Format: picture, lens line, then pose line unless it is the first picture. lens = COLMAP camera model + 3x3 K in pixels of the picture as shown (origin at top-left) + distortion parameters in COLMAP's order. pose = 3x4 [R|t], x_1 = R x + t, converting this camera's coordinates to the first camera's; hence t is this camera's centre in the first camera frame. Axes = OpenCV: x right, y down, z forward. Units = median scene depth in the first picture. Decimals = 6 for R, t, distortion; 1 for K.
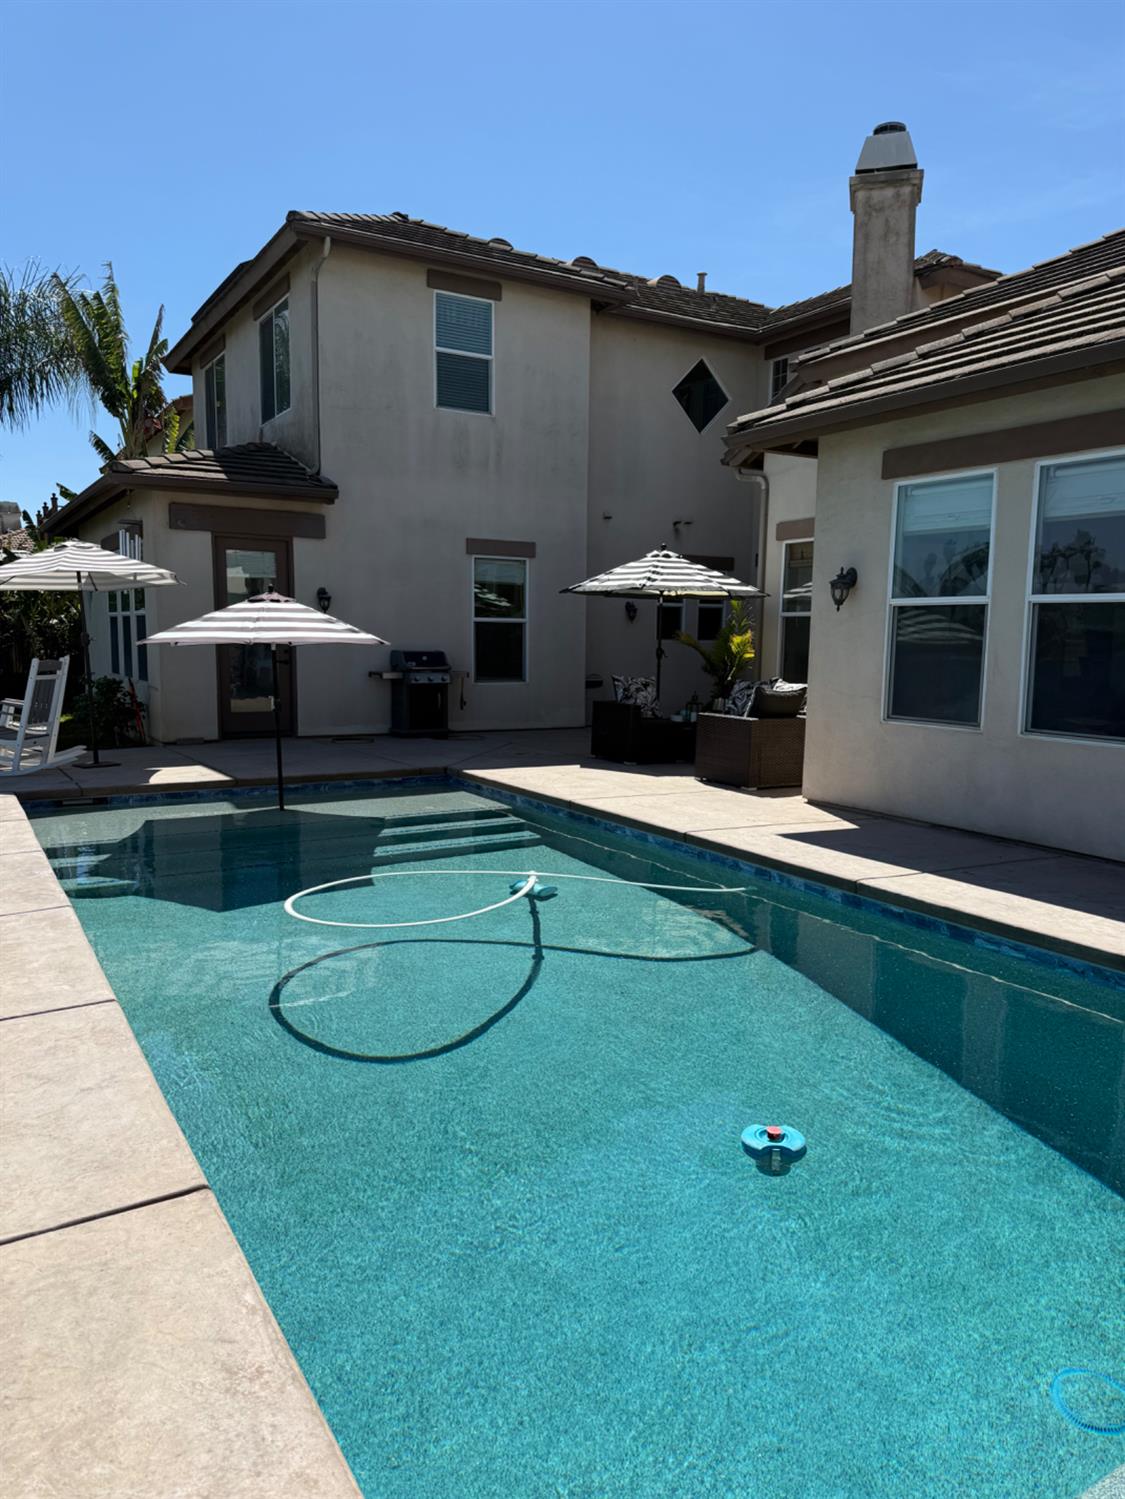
lens RADIAL K [[1037.4, 0, 561.0], [0, 1037.4, 765.0], [0, 0, 1]] dist [0.138554, -0.272605]
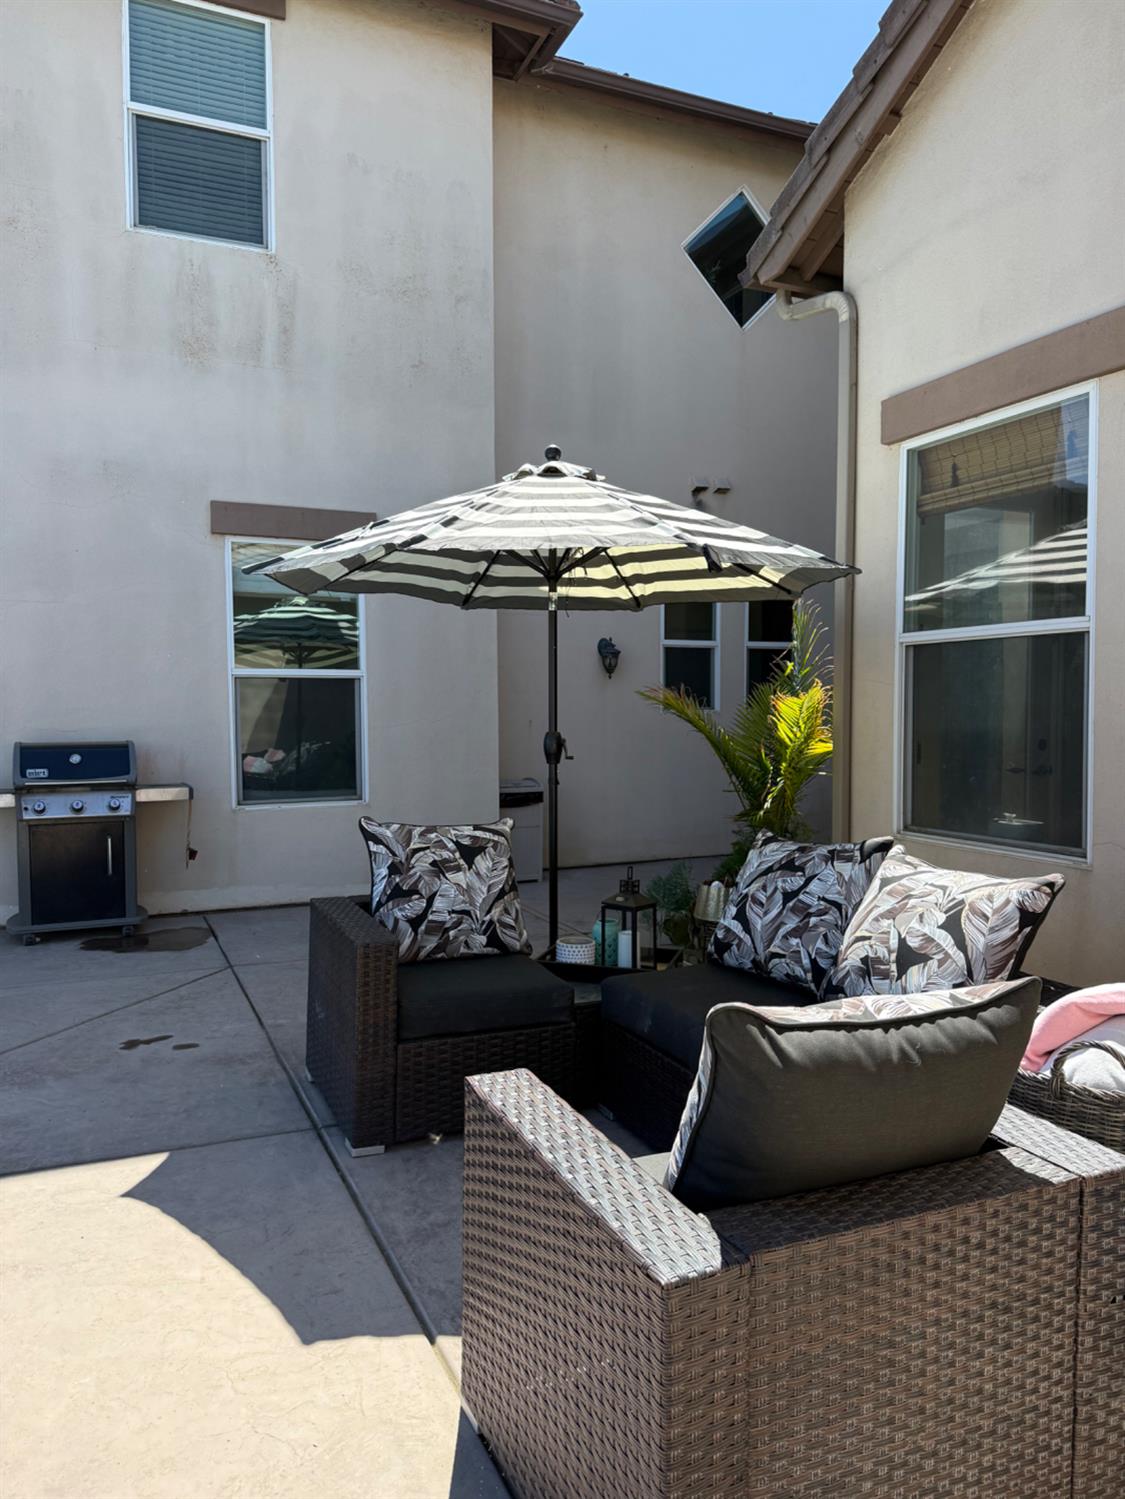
lens RADIAL K [[1060.1, 0, 557.3], [0, 1060.1, 759.5], [0, 0, 1]] dist [0.037685, -0.049594]
pose [[0.992677, -0.009502, -0.120424, 0.130264], [0.000657, 0.997311, -0.073278, -0.071270], [0.120796, 0.072662, 0.990014, 0.594535]]
